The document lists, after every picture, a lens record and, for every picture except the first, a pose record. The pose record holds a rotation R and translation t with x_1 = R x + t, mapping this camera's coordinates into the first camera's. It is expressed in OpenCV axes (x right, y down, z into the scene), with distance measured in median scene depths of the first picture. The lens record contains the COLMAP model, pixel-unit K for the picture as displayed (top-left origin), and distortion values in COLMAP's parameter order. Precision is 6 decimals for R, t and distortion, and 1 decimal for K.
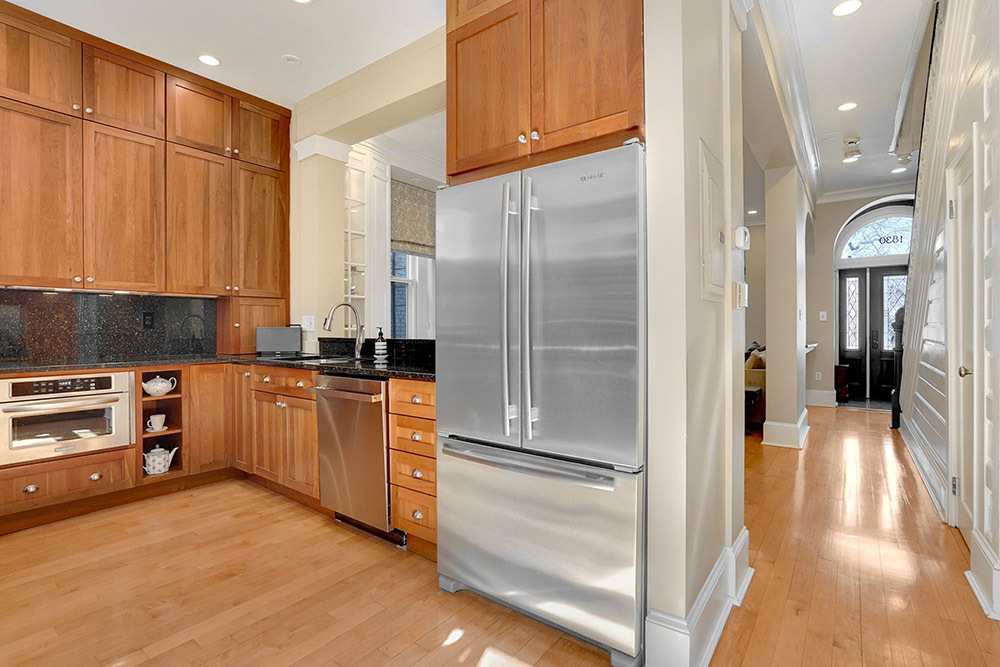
lens RADIAL K [[484.2, 0, 507.5], [0, 484.2, 330.2], [0, 0, 1]] dist [-0.052176, 0.016844]
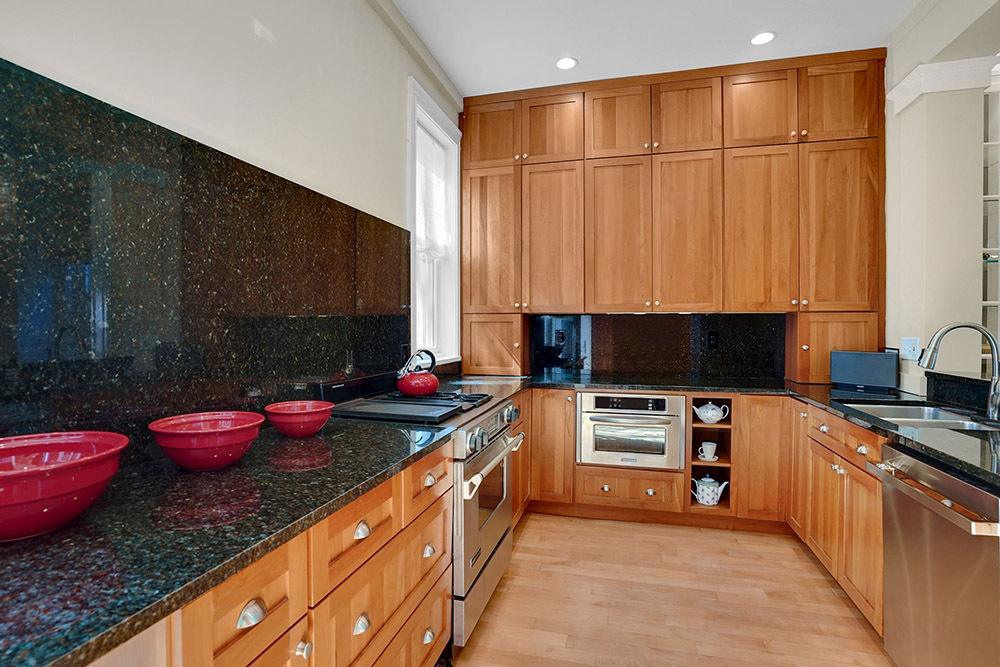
lens RADIAL K [[484.2, 0, 496.4], [0, 484.2, 329.3], [0, 0, 1]] dist [-0.052176, 0.016844]
pose [[0.349224, 0.012318, -0.936958, 0.005379], [-0.003396, 0.999924, 0.011880, -0.057364], [0.937033, -0.000966, 0.349239, 0.263522]]
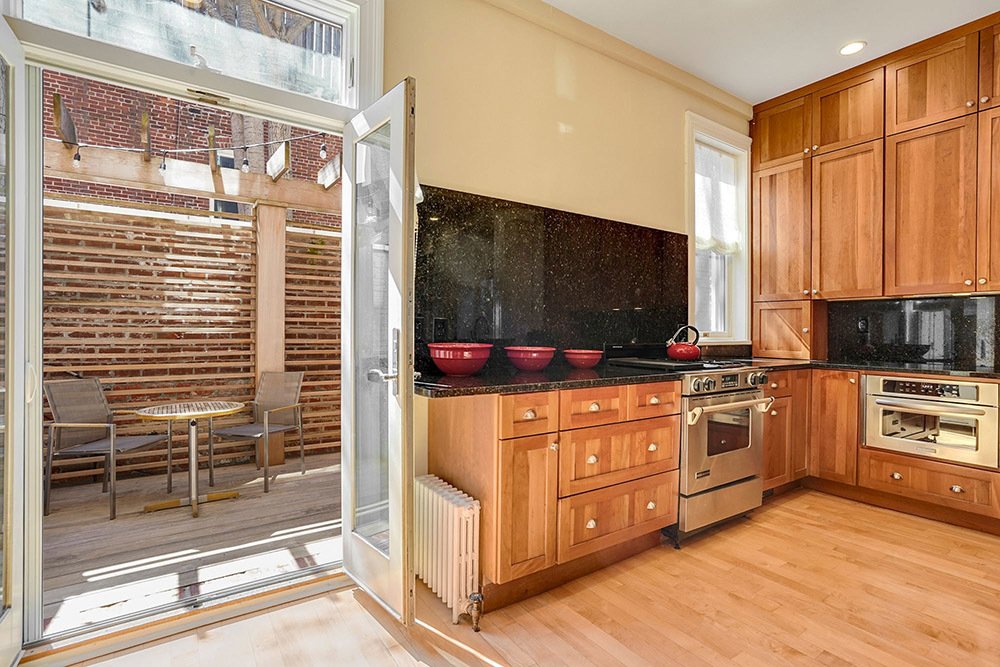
lens RADIAL K [[484.2, 0, 493.2], [0, 484.2, 331.2], [0, 0, 1]] dist [-0.052176, 0.016844]
pose [[-0.361309, 0.001578, -0.932445, 0.309990], [-0.006084, 0.999973, 0.004050, -0.006129], [0.932426, 0.007137, -0.361290, 0.406727]]
